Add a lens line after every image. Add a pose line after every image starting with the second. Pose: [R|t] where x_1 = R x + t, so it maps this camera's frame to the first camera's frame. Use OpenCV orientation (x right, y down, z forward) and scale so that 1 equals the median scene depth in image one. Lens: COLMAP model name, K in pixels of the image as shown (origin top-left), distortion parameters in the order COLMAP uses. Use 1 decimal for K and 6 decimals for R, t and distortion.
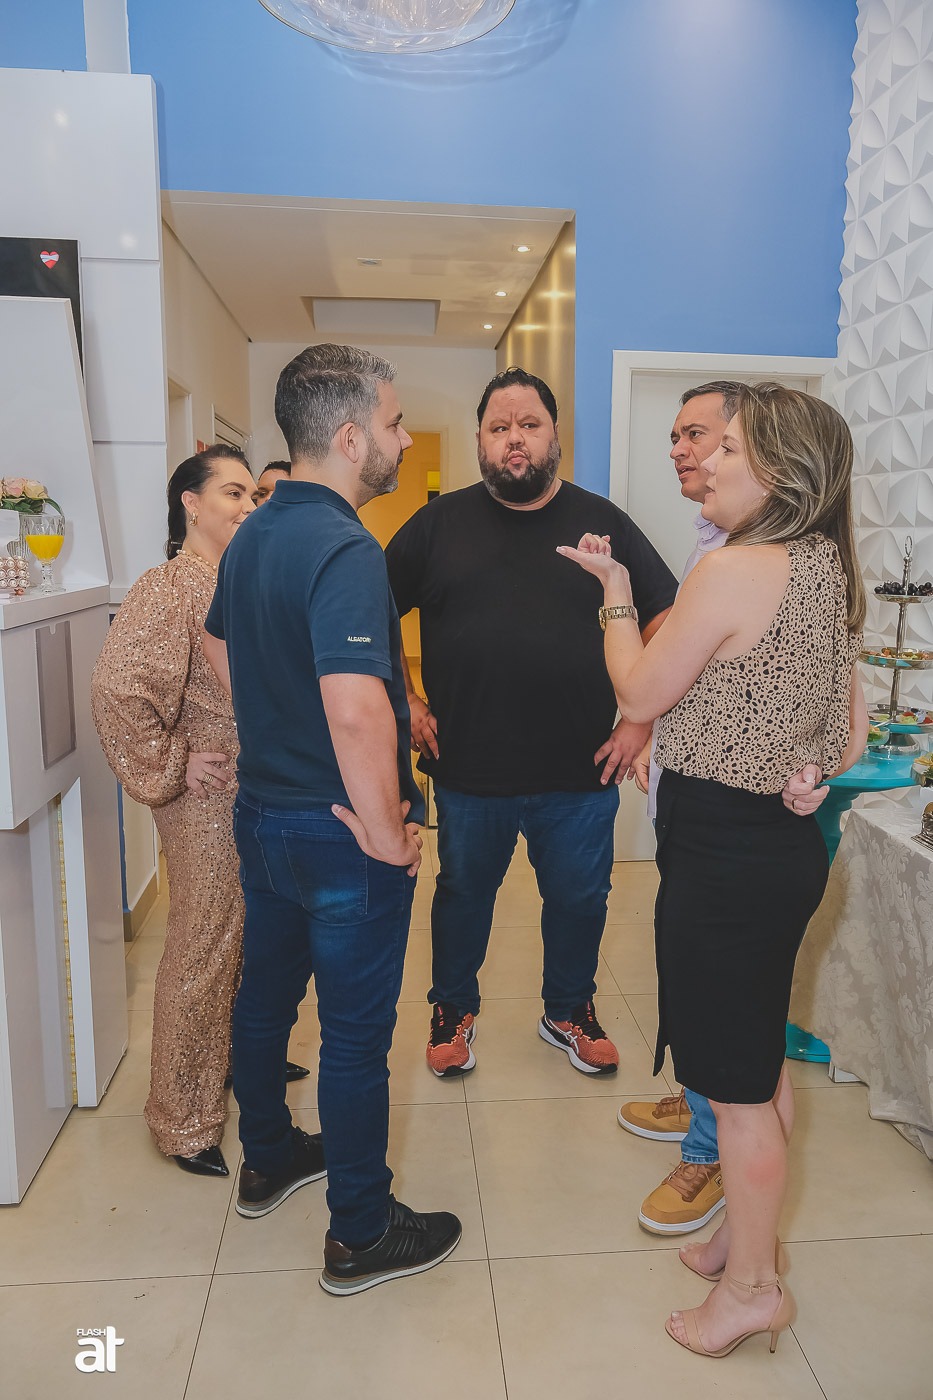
lens RADIAL K [[1021.1, 0, 475.1], [0, 1021.1, 697.7], [0, 0, 1]] dist [0.002604, 0.011446]
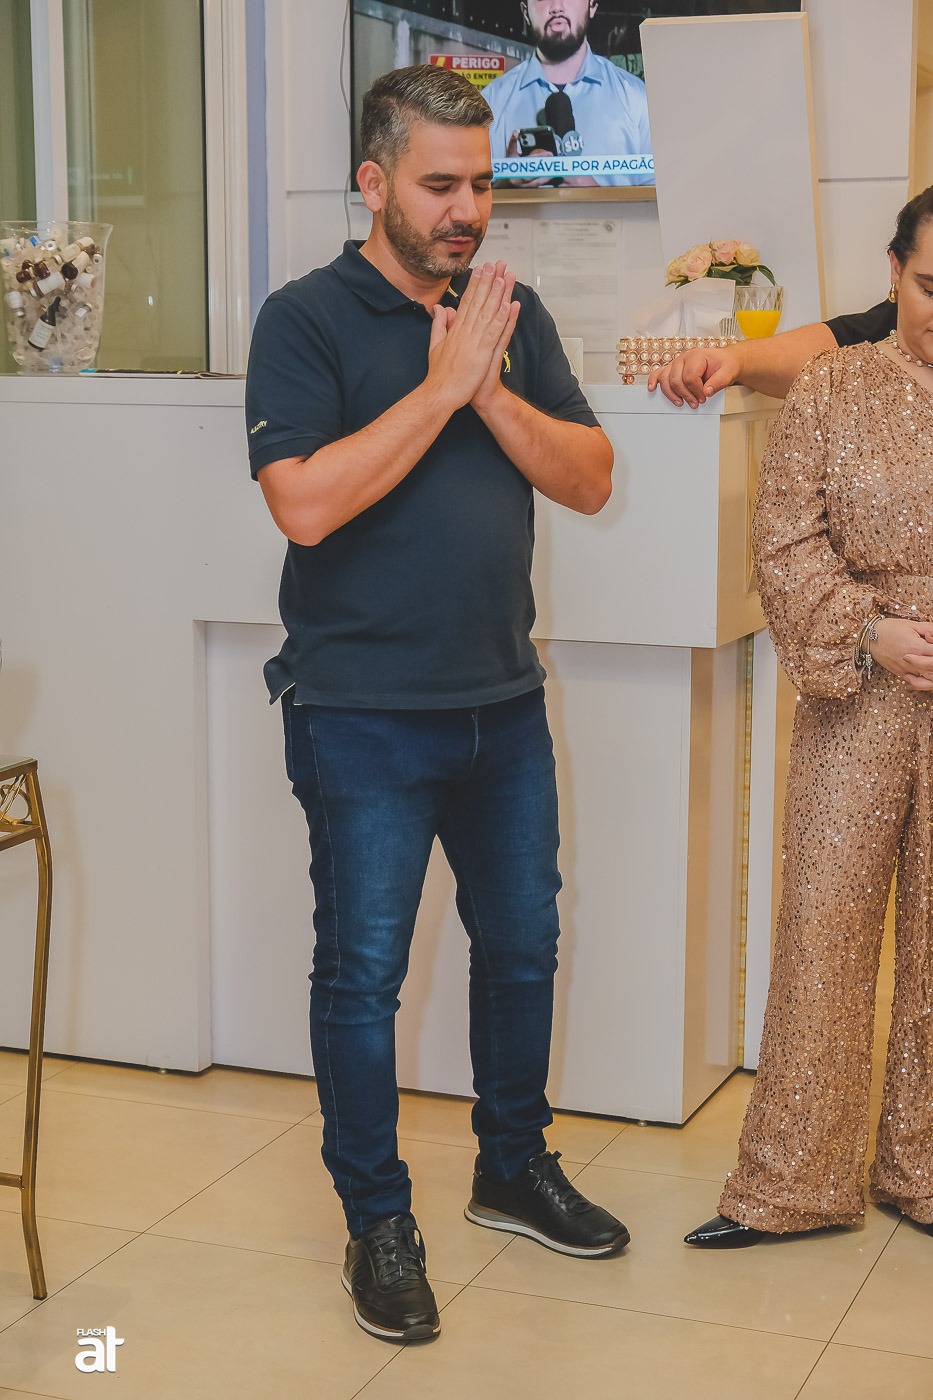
lens RADIAL K [[2348.5, 0, 480.9], [0, 2348.5, 708.0], [0, 0, 1]] dist [0.129482, 0.000000]
pose [[0.893639, 0.058280, -0.444987, 0.161164], [-0.060676, 0.998118, 0.008871, 0.105053], [0.444666, 0.019072, 0.895493, -0.529951]]
